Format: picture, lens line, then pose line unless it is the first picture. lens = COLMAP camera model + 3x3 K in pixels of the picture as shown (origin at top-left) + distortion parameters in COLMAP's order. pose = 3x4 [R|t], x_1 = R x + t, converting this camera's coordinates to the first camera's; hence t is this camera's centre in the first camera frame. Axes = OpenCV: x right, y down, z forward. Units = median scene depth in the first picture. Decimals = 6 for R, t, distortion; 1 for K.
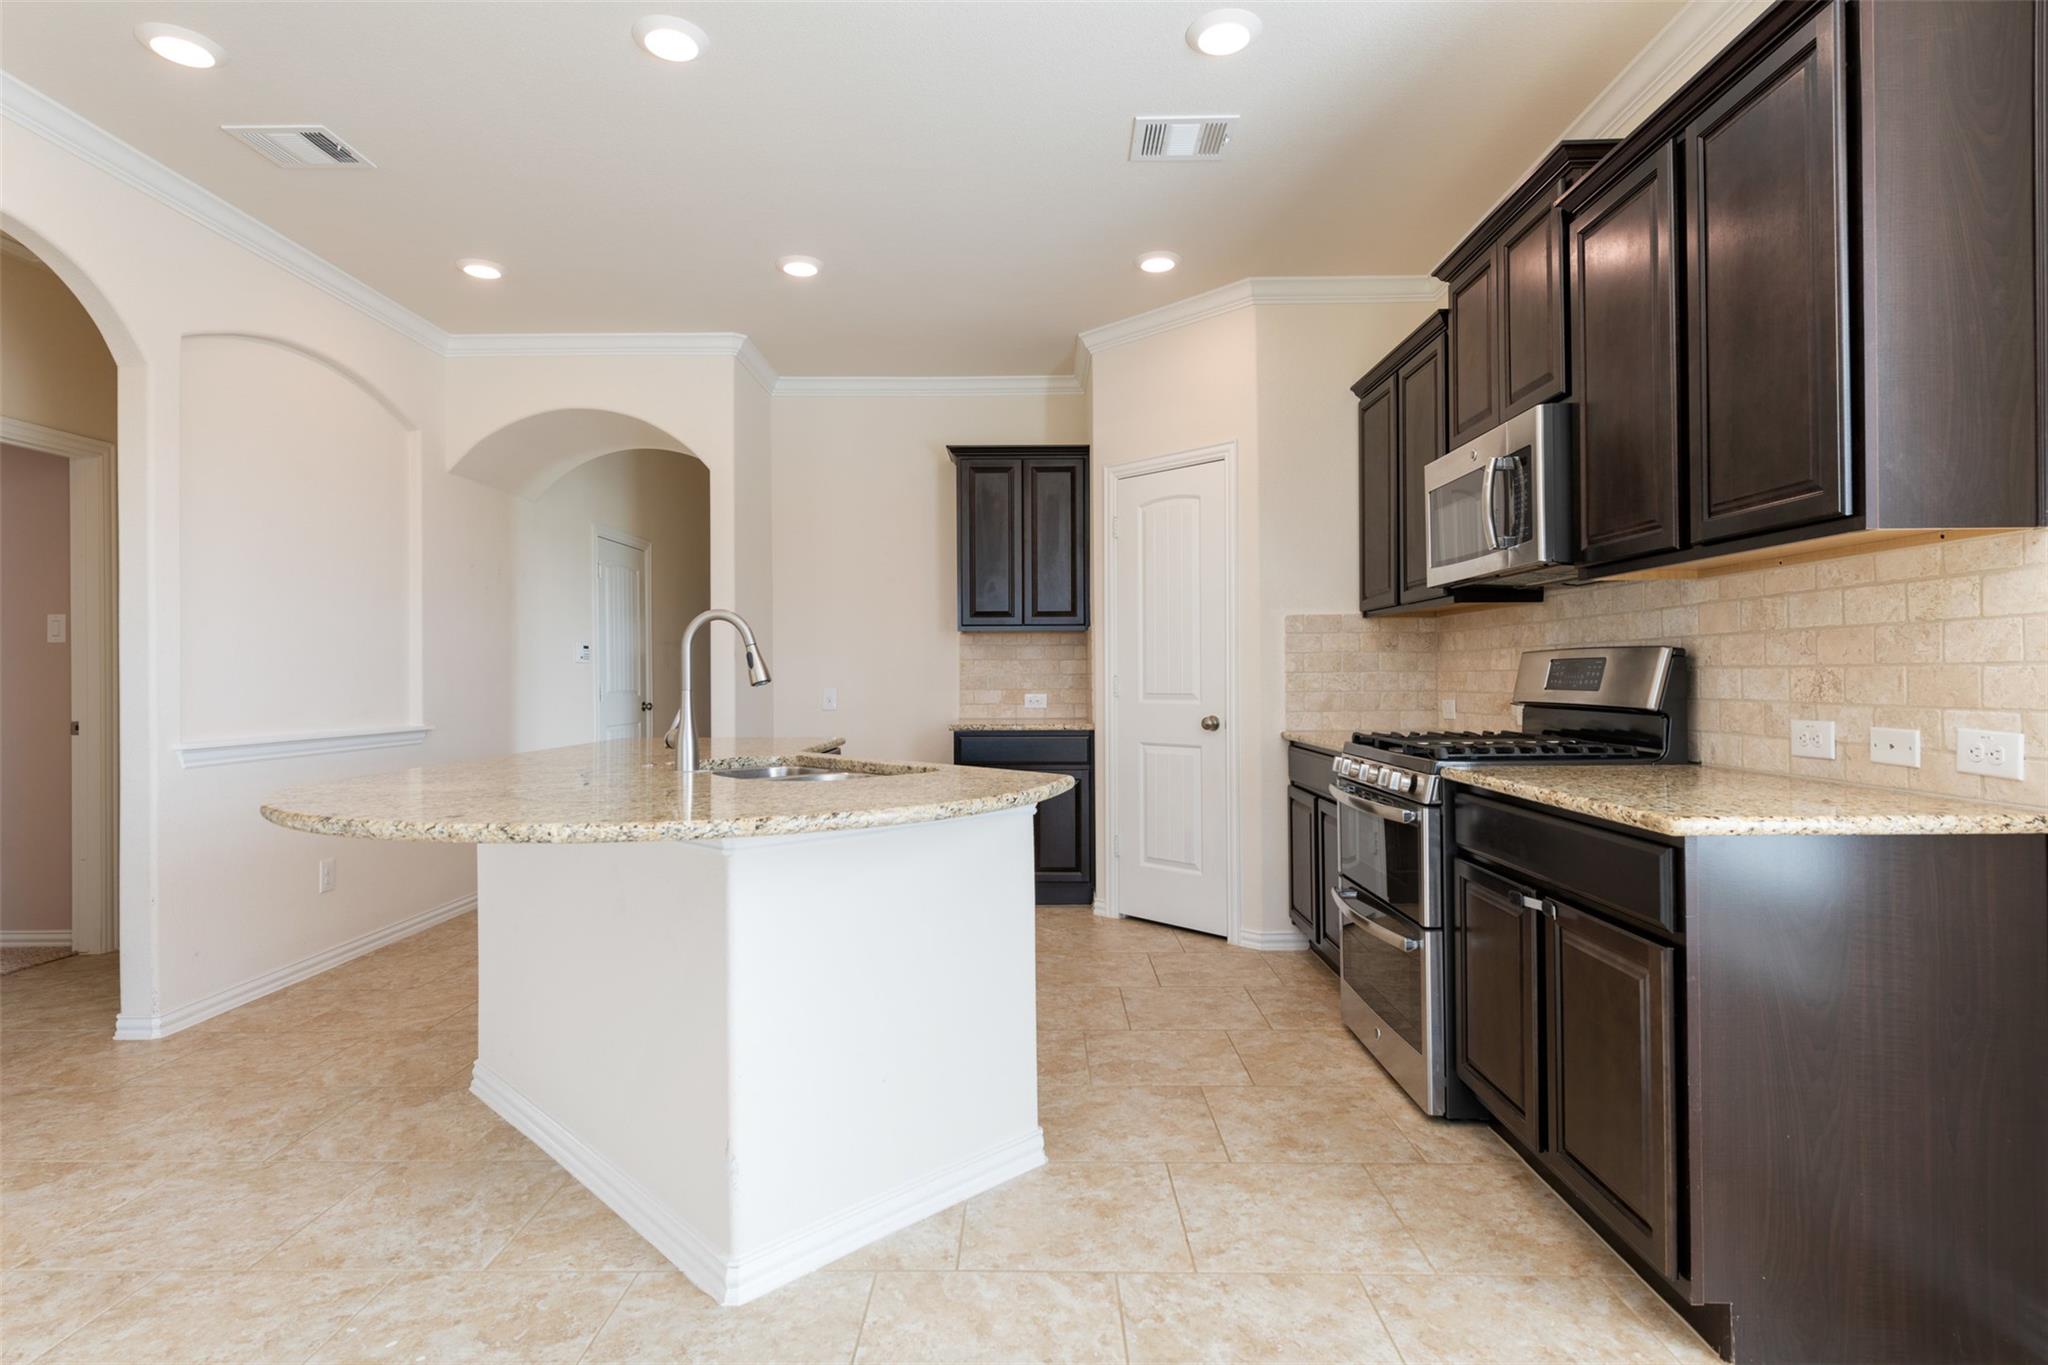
lens RADIAL K [[1041.0, 0, 1021.3], [0, 1041.0, 674.7], [0, 0, 1]] dist [0.011011, -0.003600]
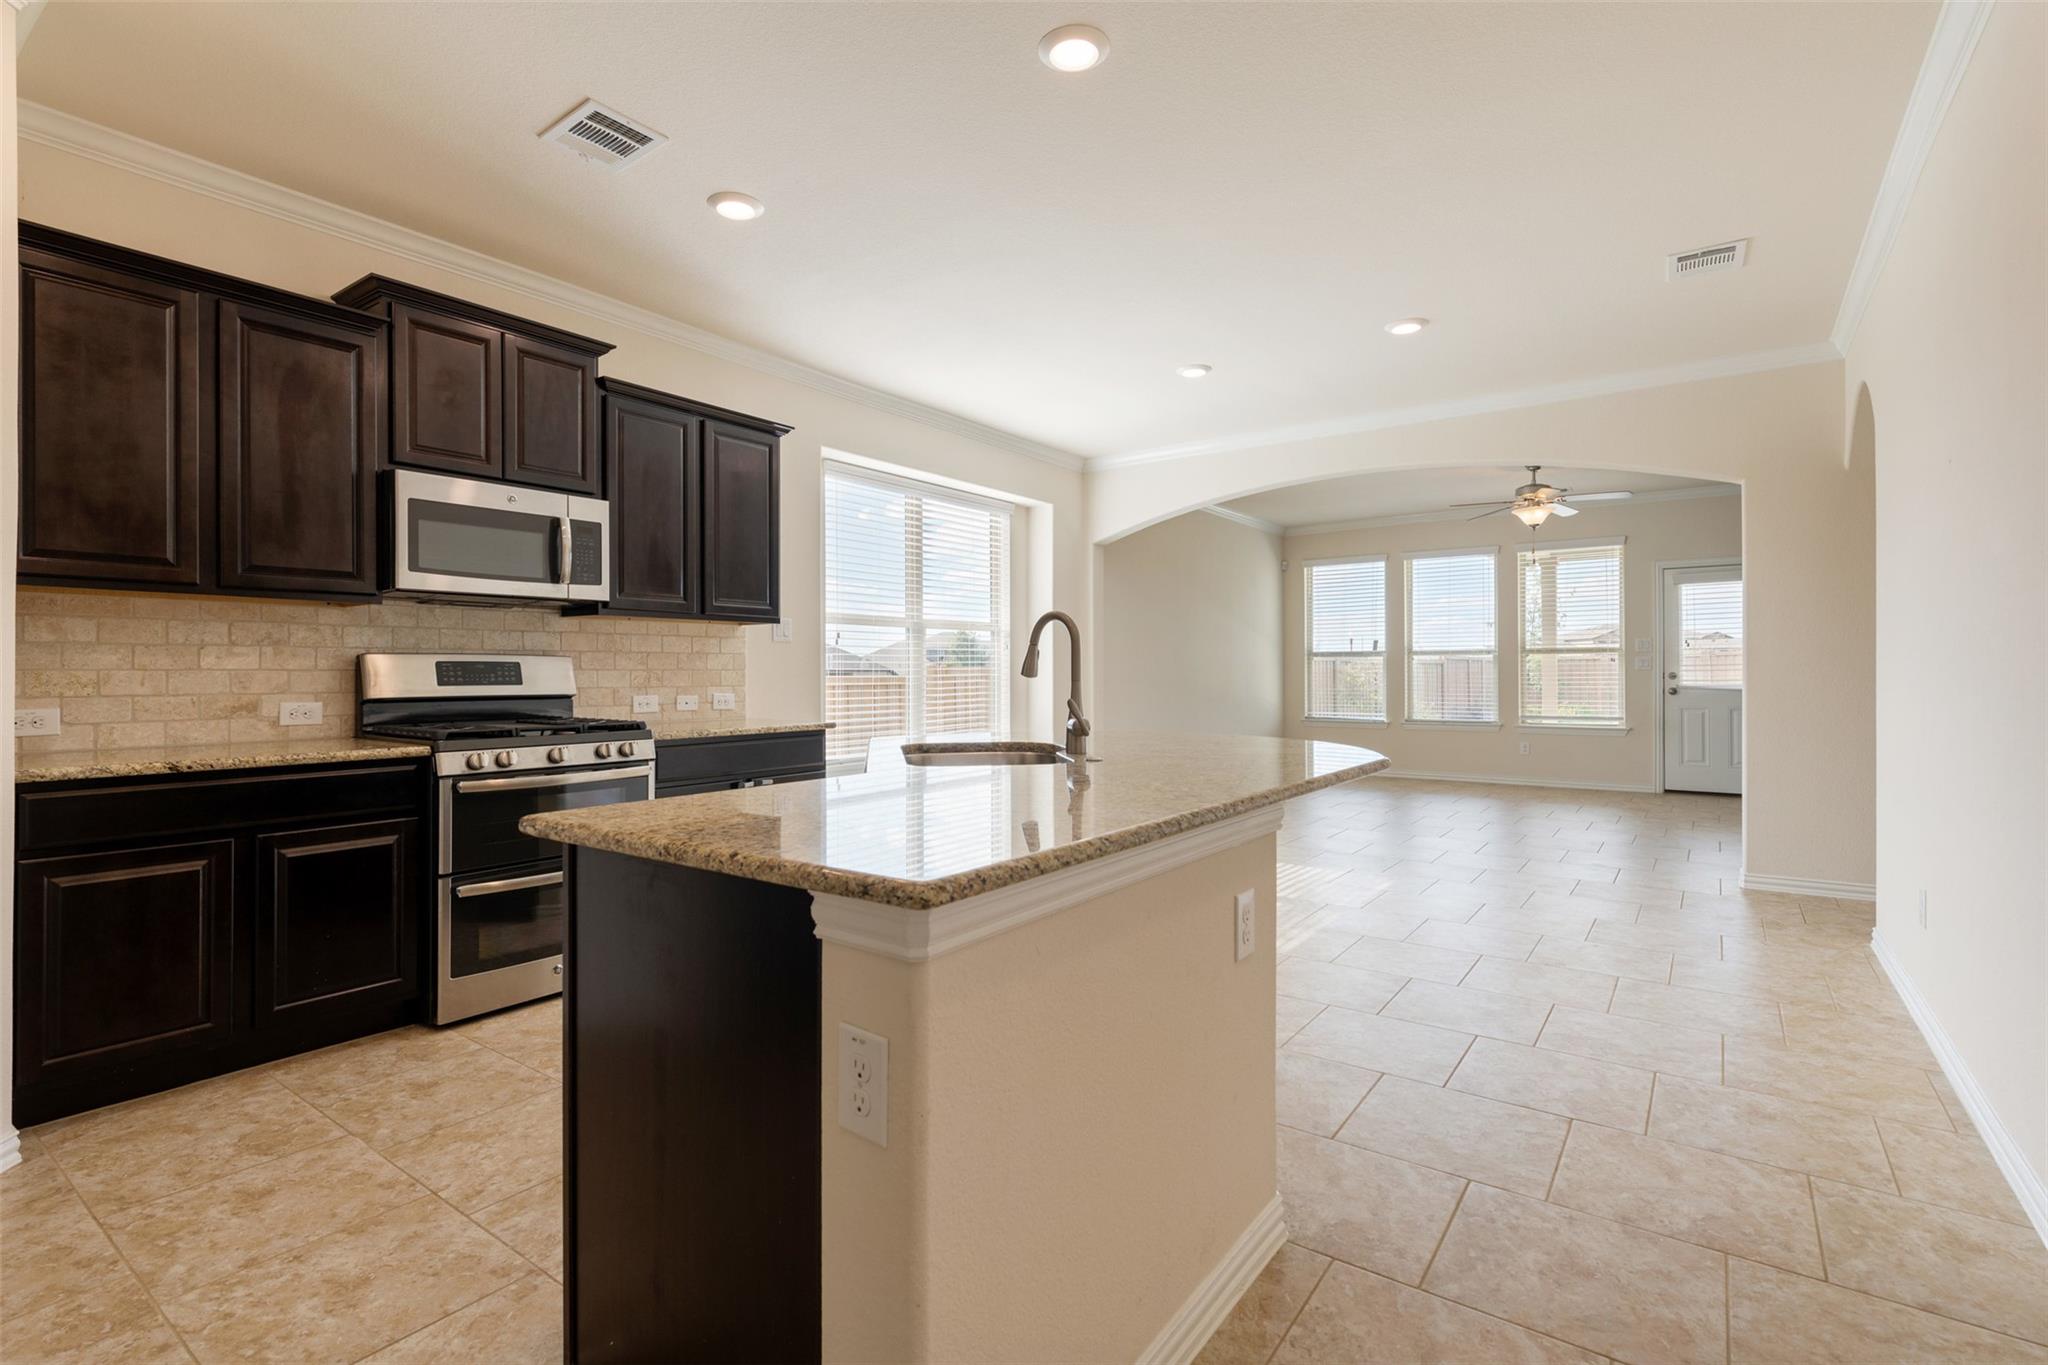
lens RADIAL K [[949.9, 0, 1021.8], [0, 949.9, 675.0], [0, 0, 1]] dist [0.001209, -0.000019]
pose [[-0.816754, 0.005943, 0.576956, -0.511784], [0.005785, 0.999981, -0.002111, 0.005689], [-0.576957, 0.001613, -0.816773, 1.109140]]
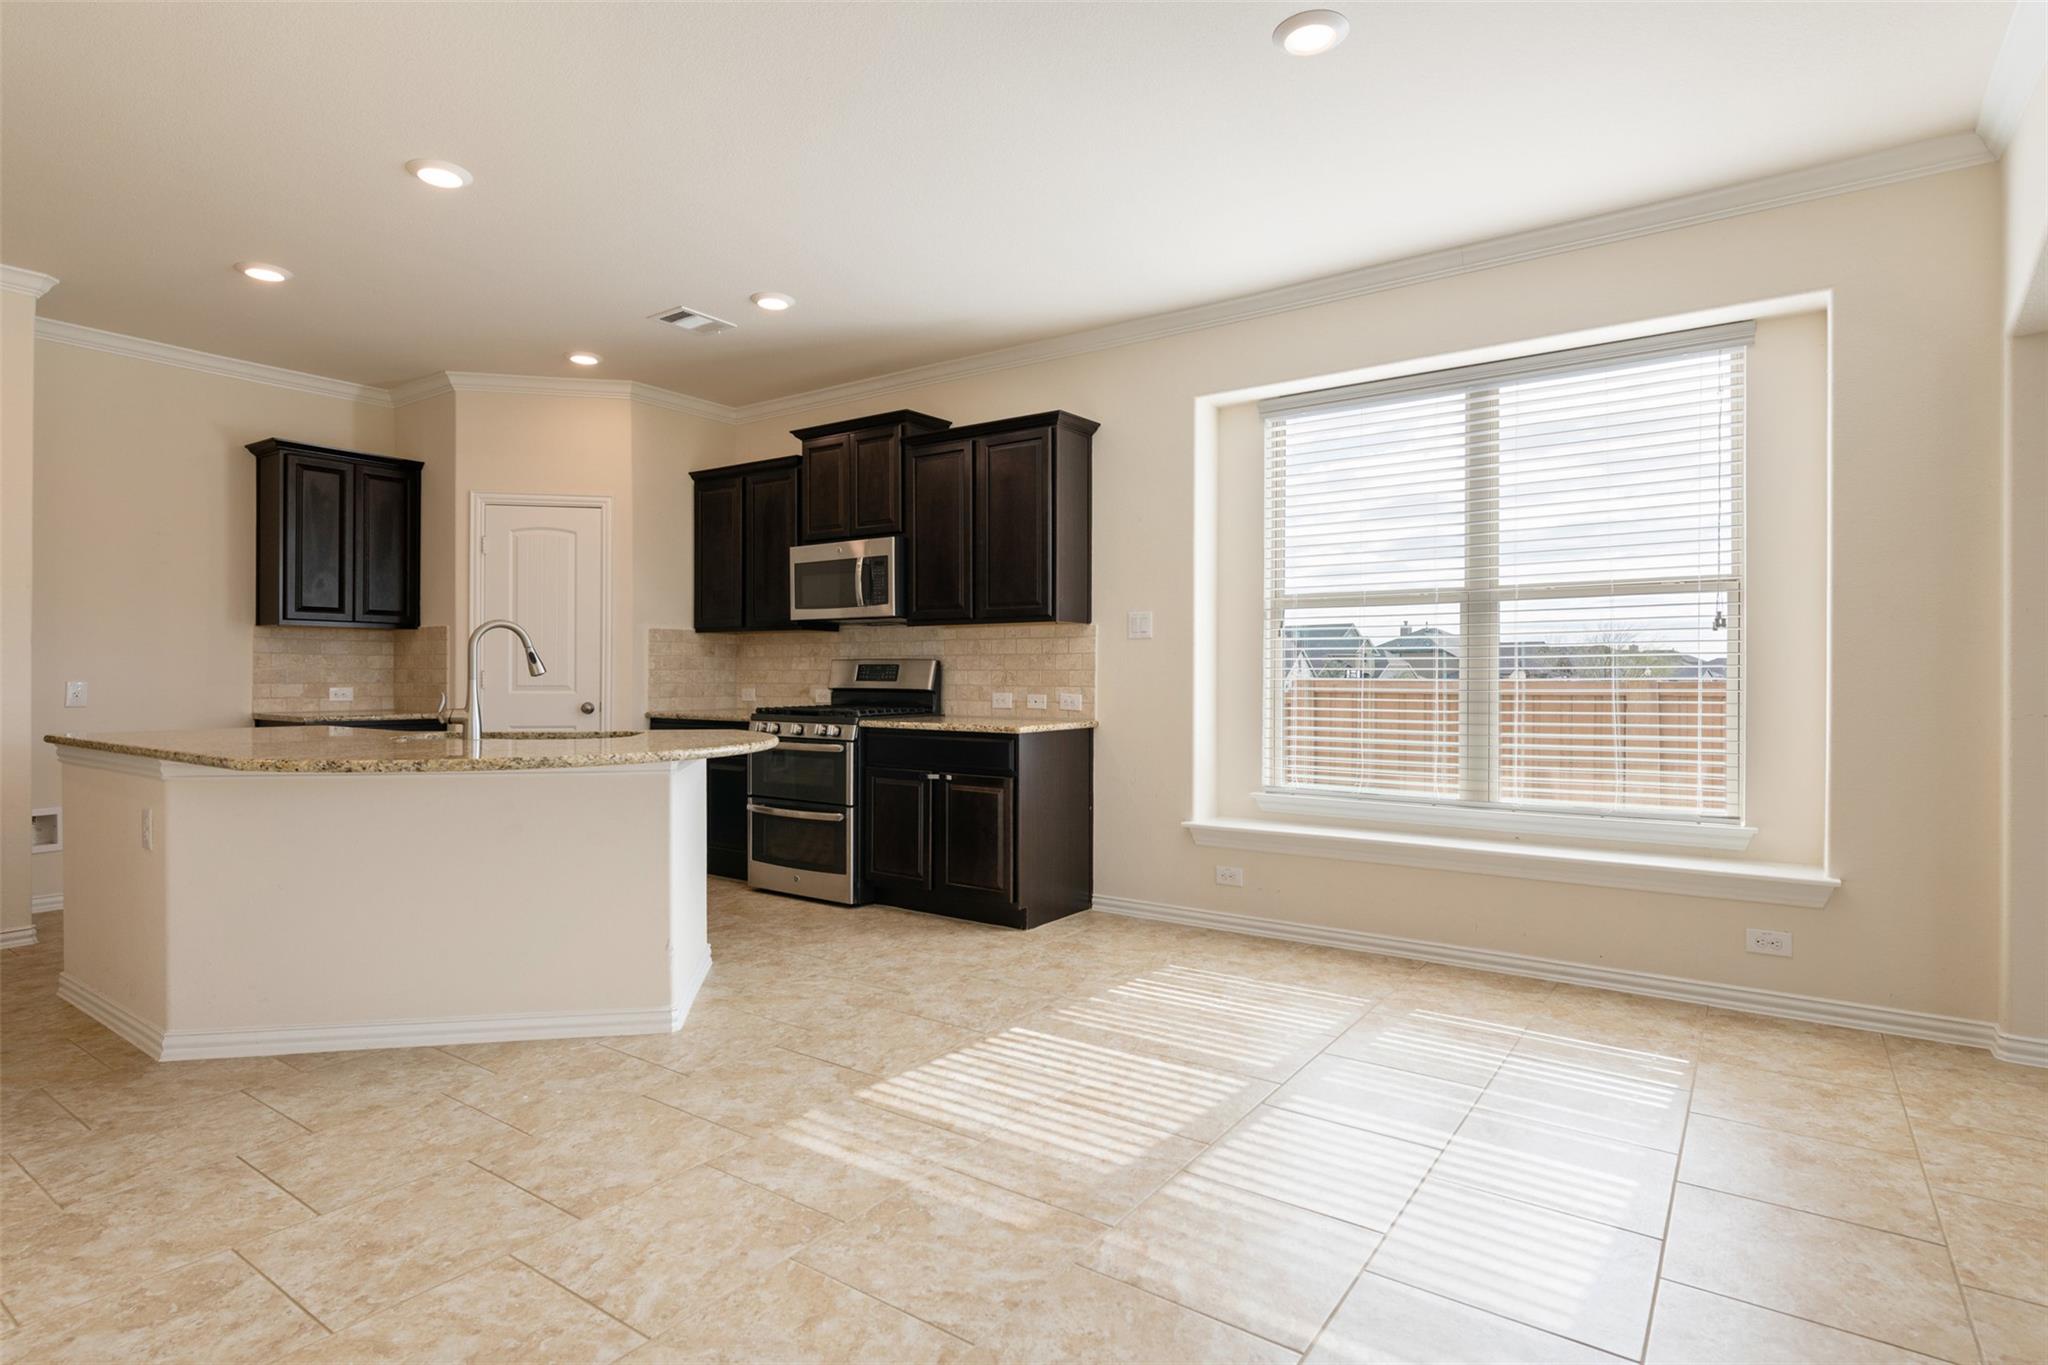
lens RADIAL K [[1041.0, 0, 1027.8], [0, 1041.0, 682.0], [0, 0, 1]] dist [0.011011, -0.003600]
pose [[0.565898, 0.000391, 0.824475, -0.607338], [-0.007761, 0.999958, 0.004852, 0.003580], [-0.824439, -0.009144, 0.565877, -0.203930]]
